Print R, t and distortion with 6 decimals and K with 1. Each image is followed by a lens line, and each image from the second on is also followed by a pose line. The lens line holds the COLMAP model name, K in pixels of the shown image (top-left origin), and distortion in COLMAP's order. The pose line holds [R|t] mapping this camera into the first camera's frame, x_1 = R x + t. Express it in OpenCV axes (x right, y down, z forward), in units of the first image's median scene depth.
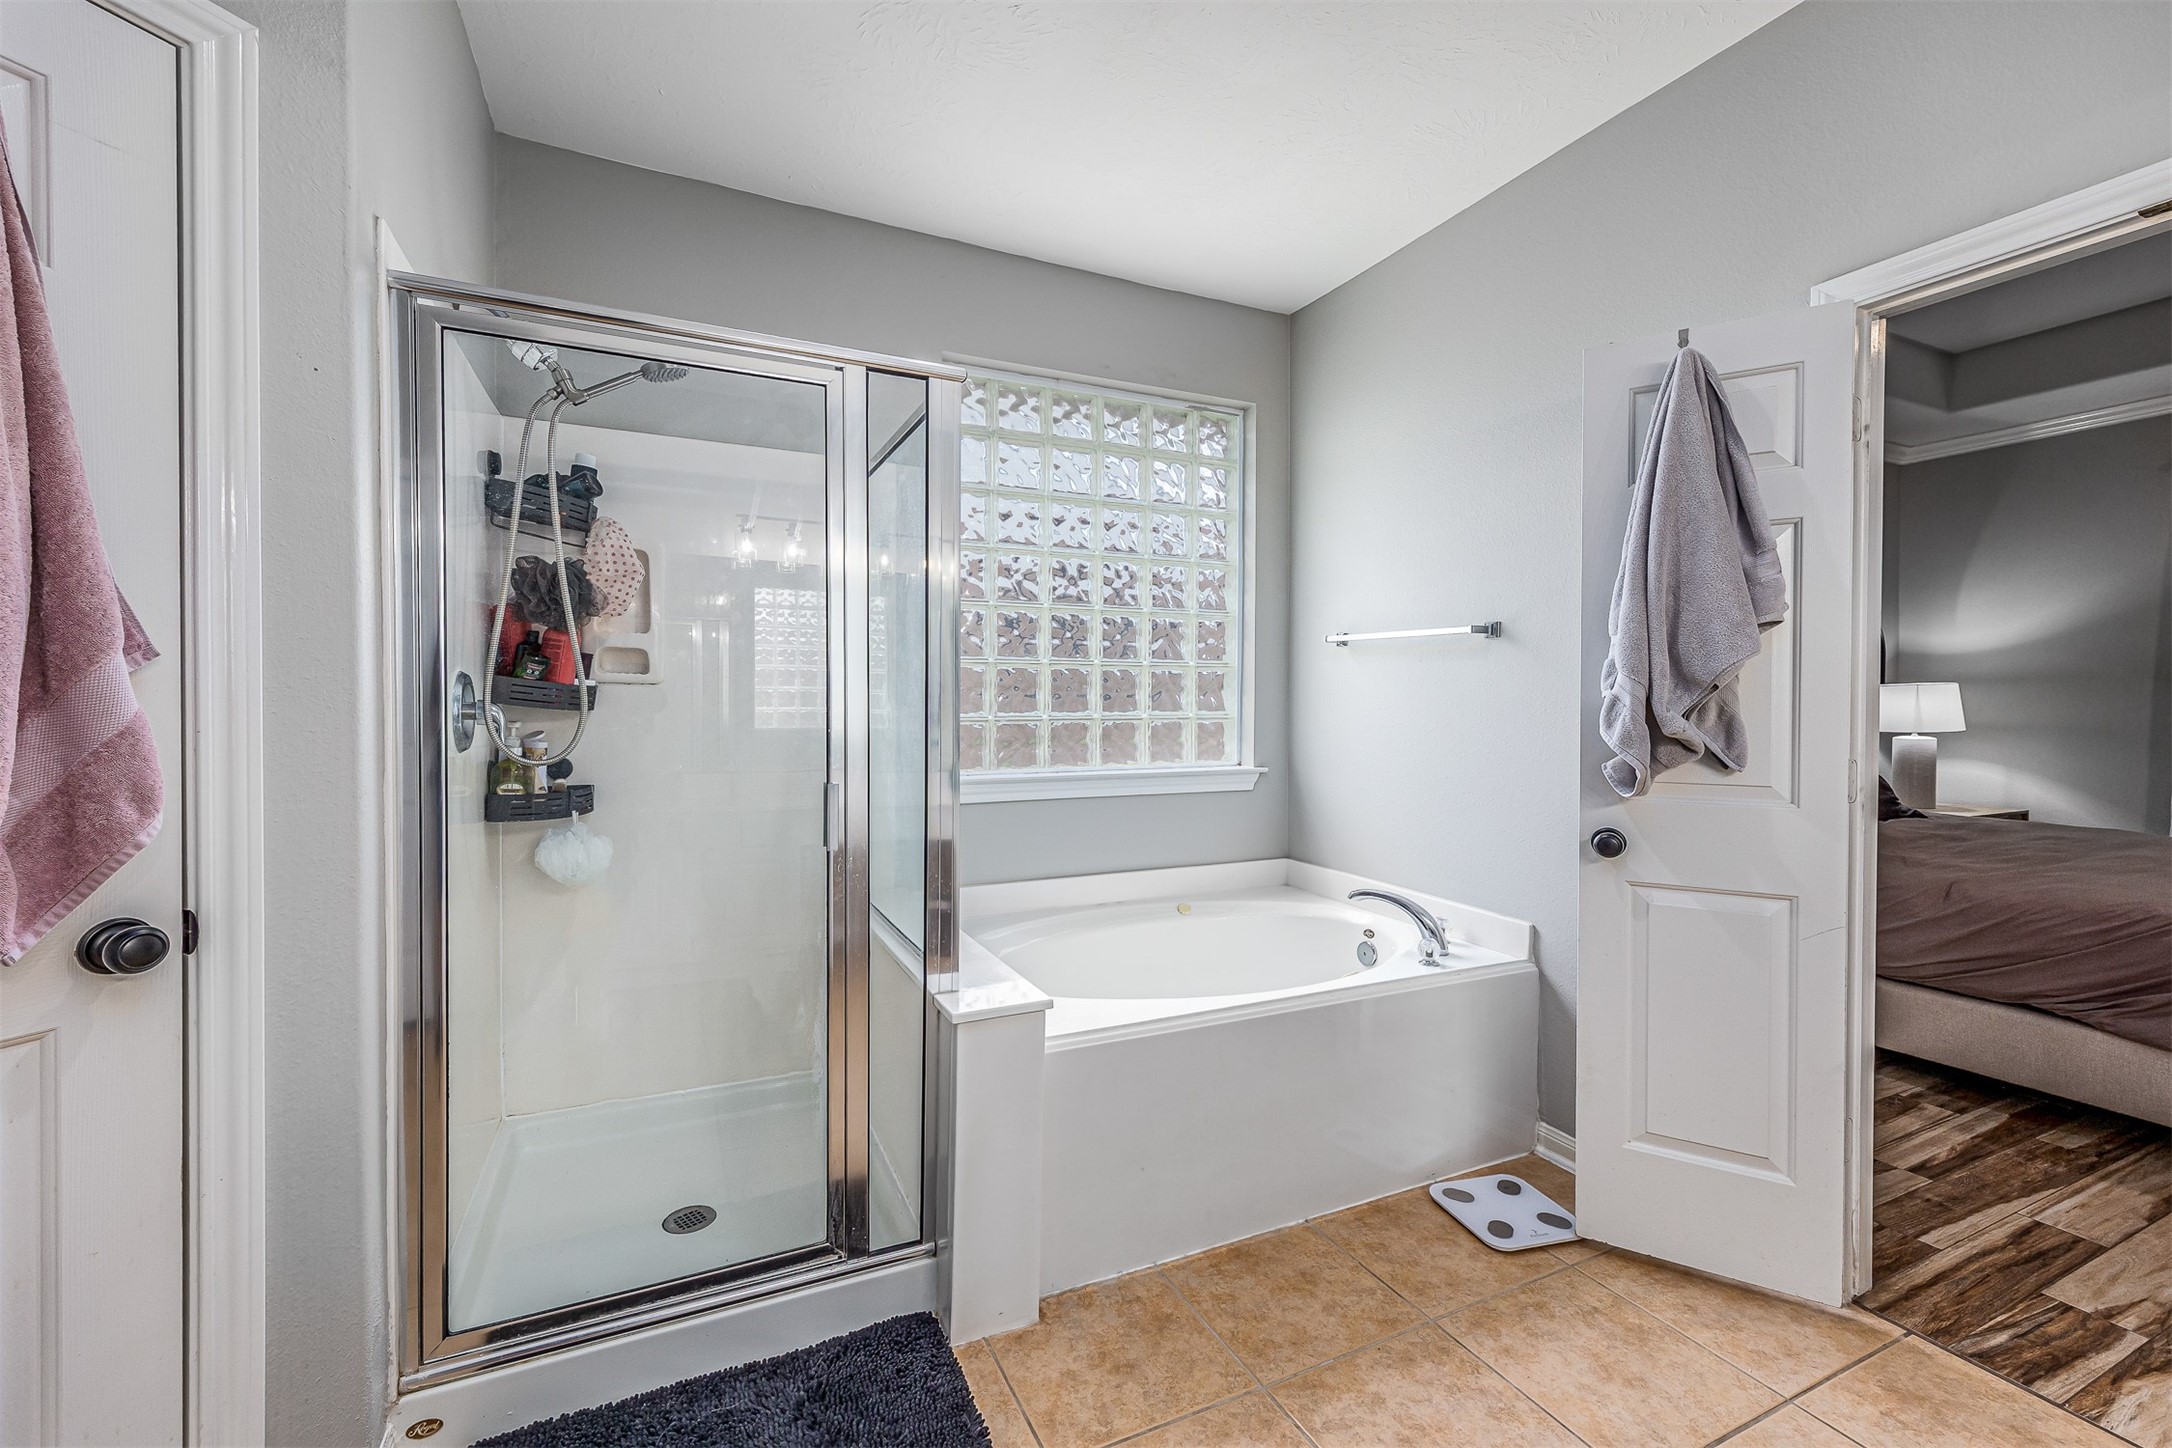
lens RADIAL K [[877.7, 0, 1086.8], [0, 877.7, 712.3], [0, 0, 1]] dist [0.013707, 0.000076]
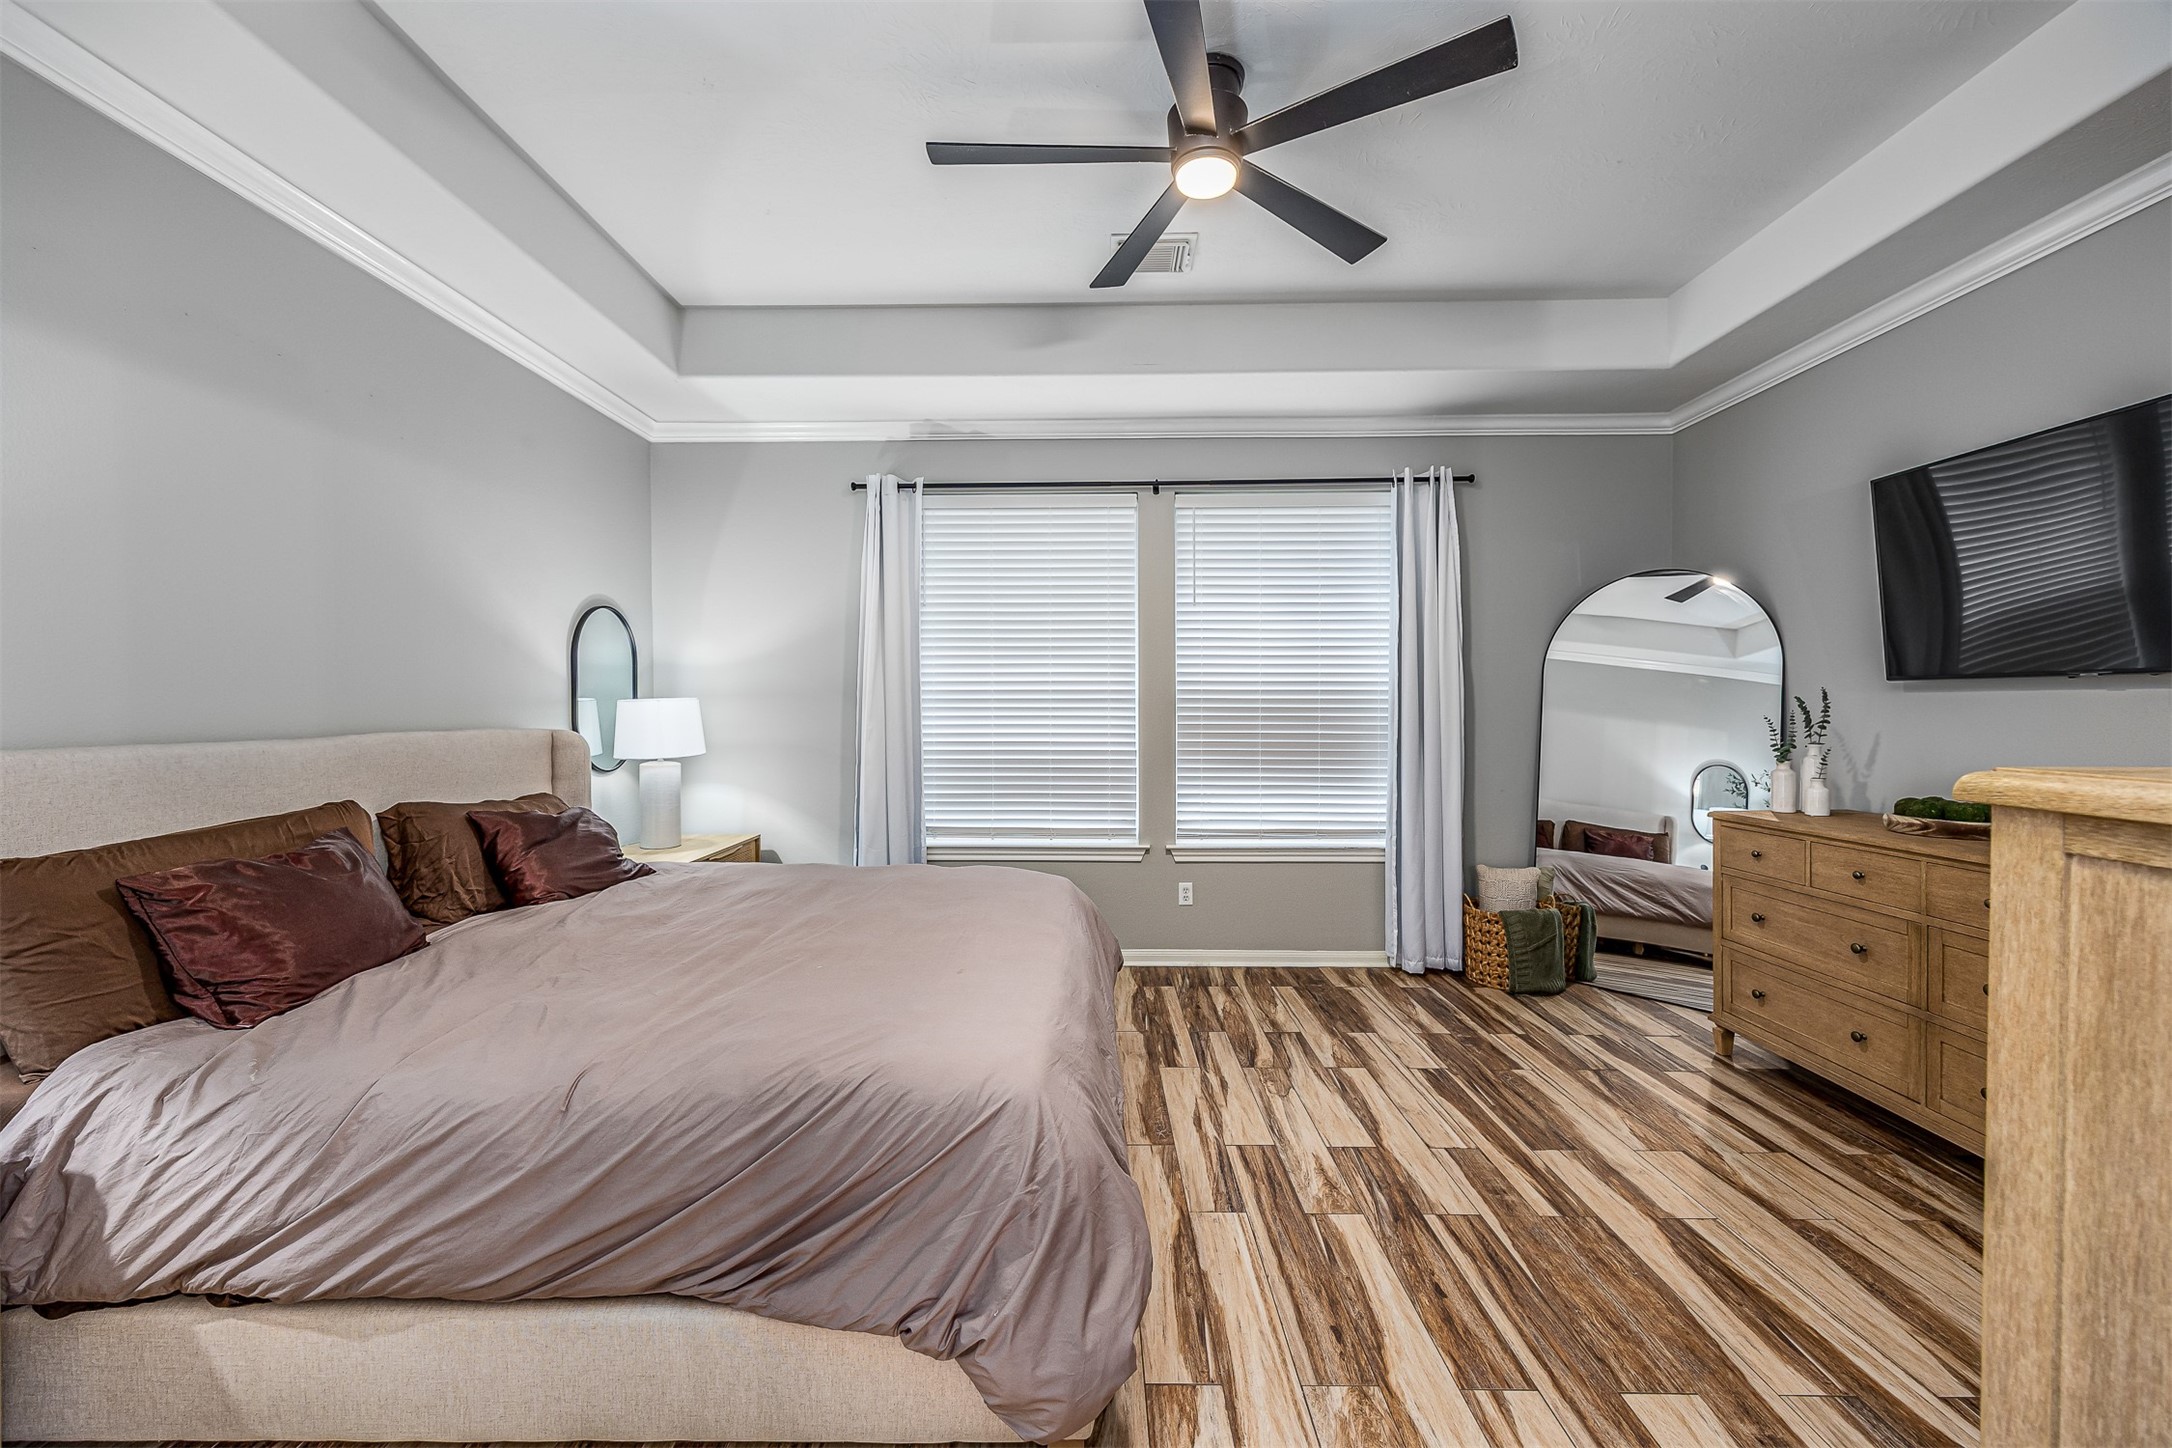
lens RADIAL K [[855.6, 0, 1079.4], [0, 855.6, 719.6], [0, 0, 1]] dist [0.003745, -0.000145]
pose [[0.436093, -0.017035, 0.899740, 0.655704], [0.008473, 0.999854, 0.014823, -0.036809], [-0.899862, 0.001159, 0.436174, 0.506003]]
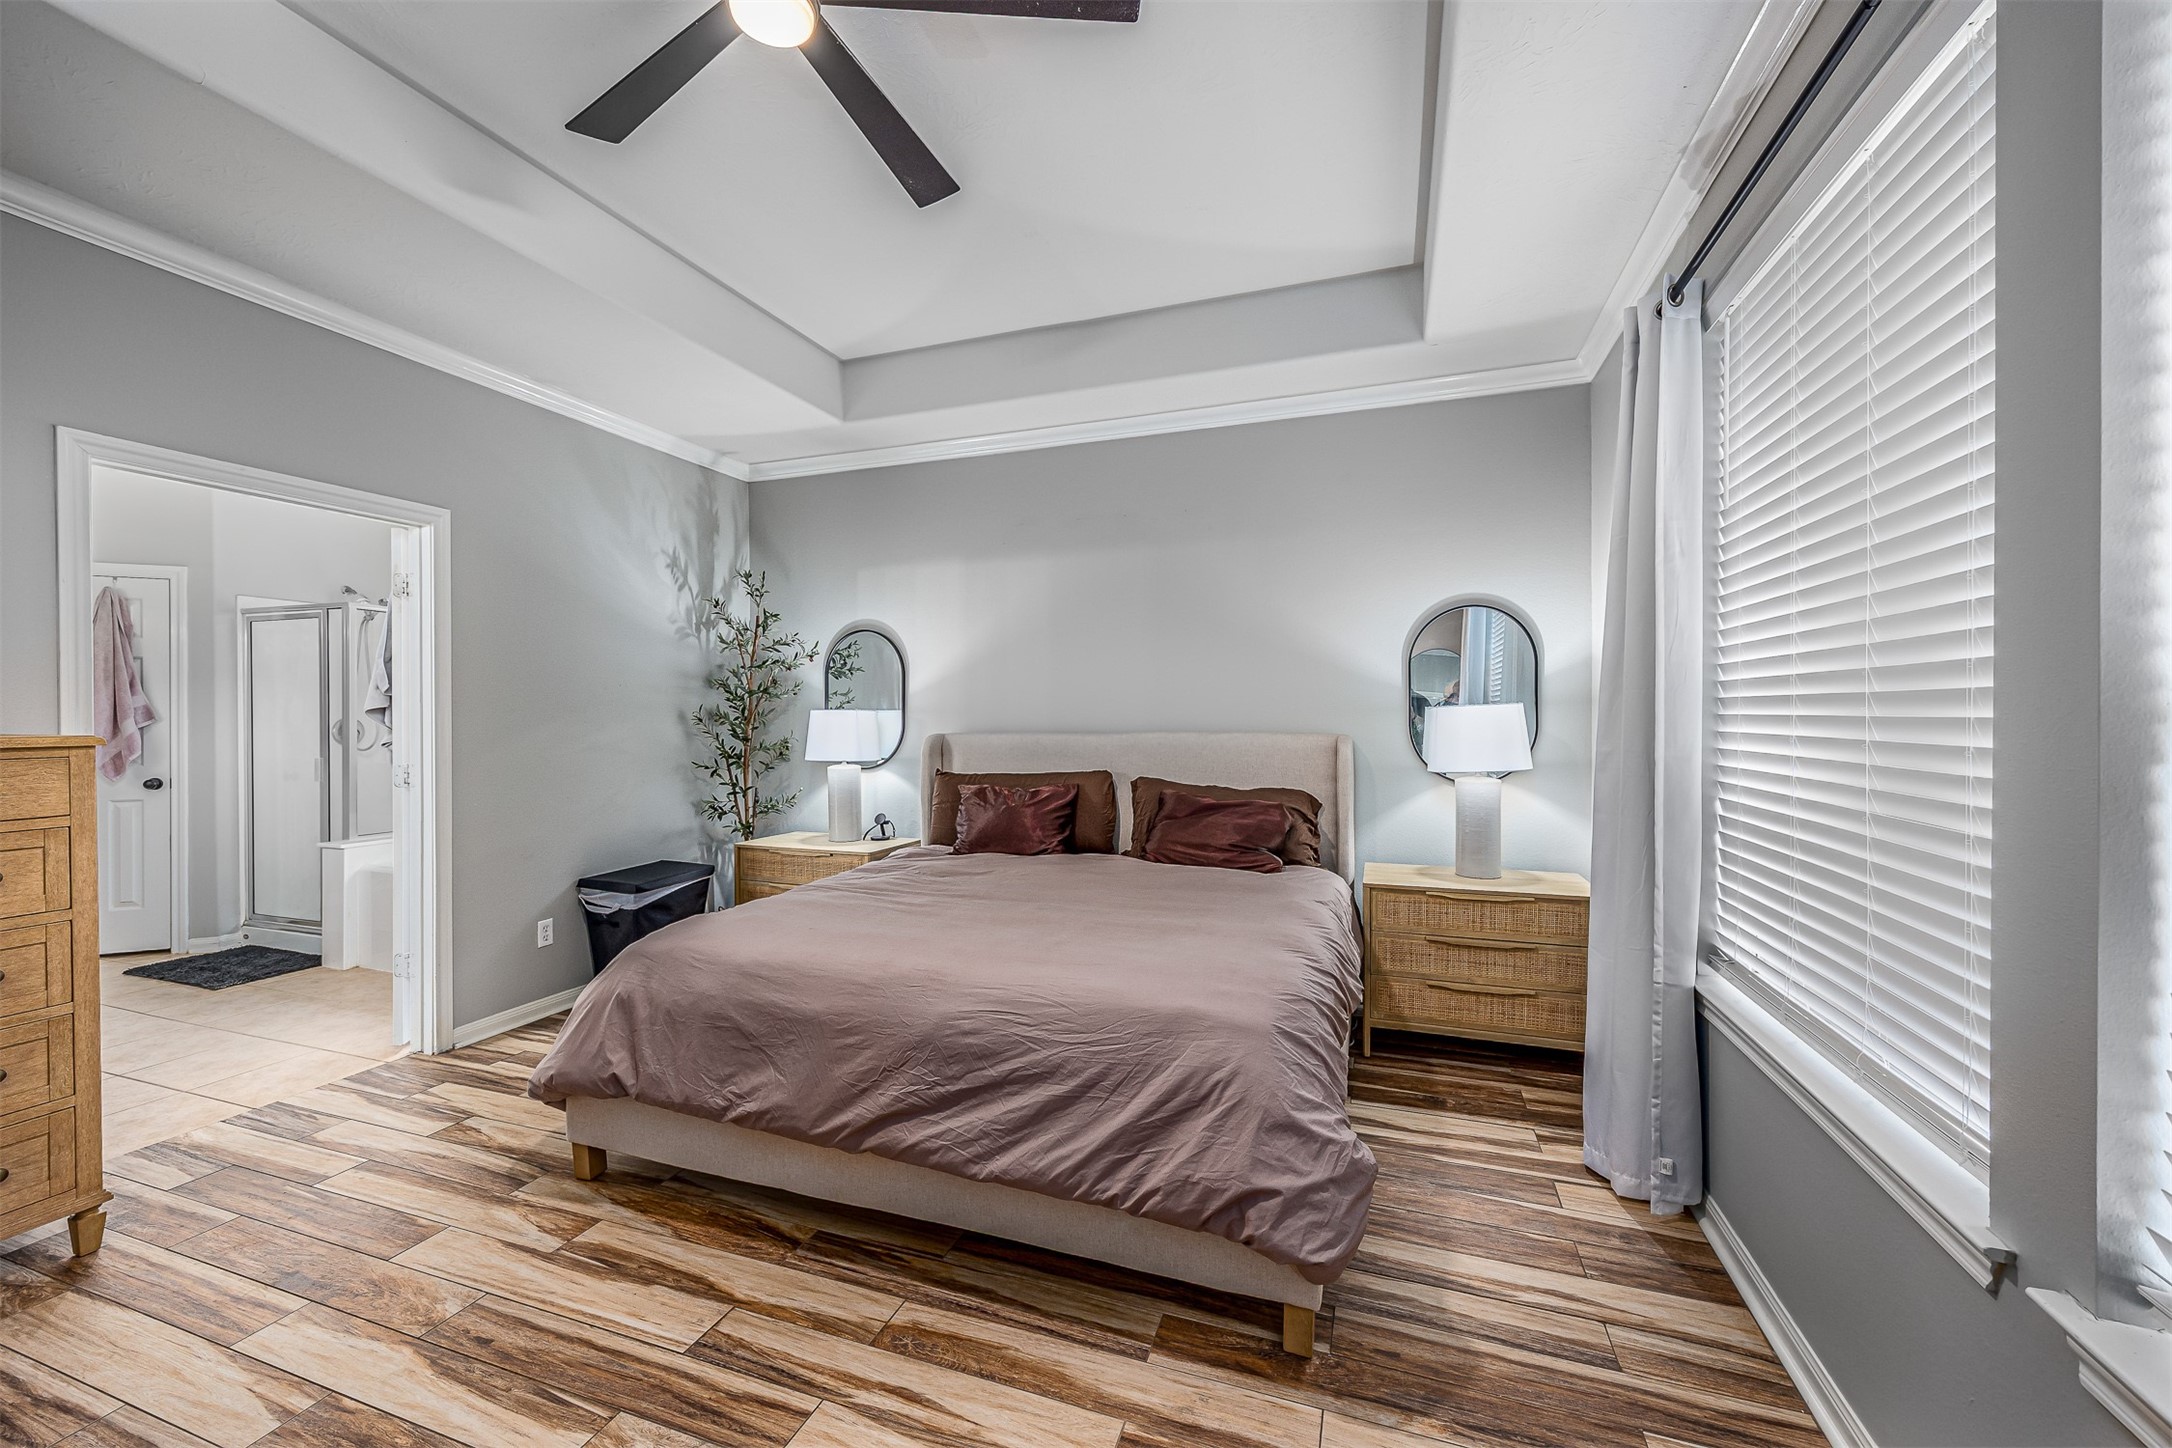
lens RADIAL K [[855.6, 0, 1079.4], [0, 855.6, 719.6], [0, 0, 1]] dist [0.003745, -0.000145]
pose [[0.709303, 0.003328, -0.704896, 2.105100], [-0.004735, 0.999989, -0.000044, -0.036559], [0.704888, 0.003369, 0.709310, 0.468380]]
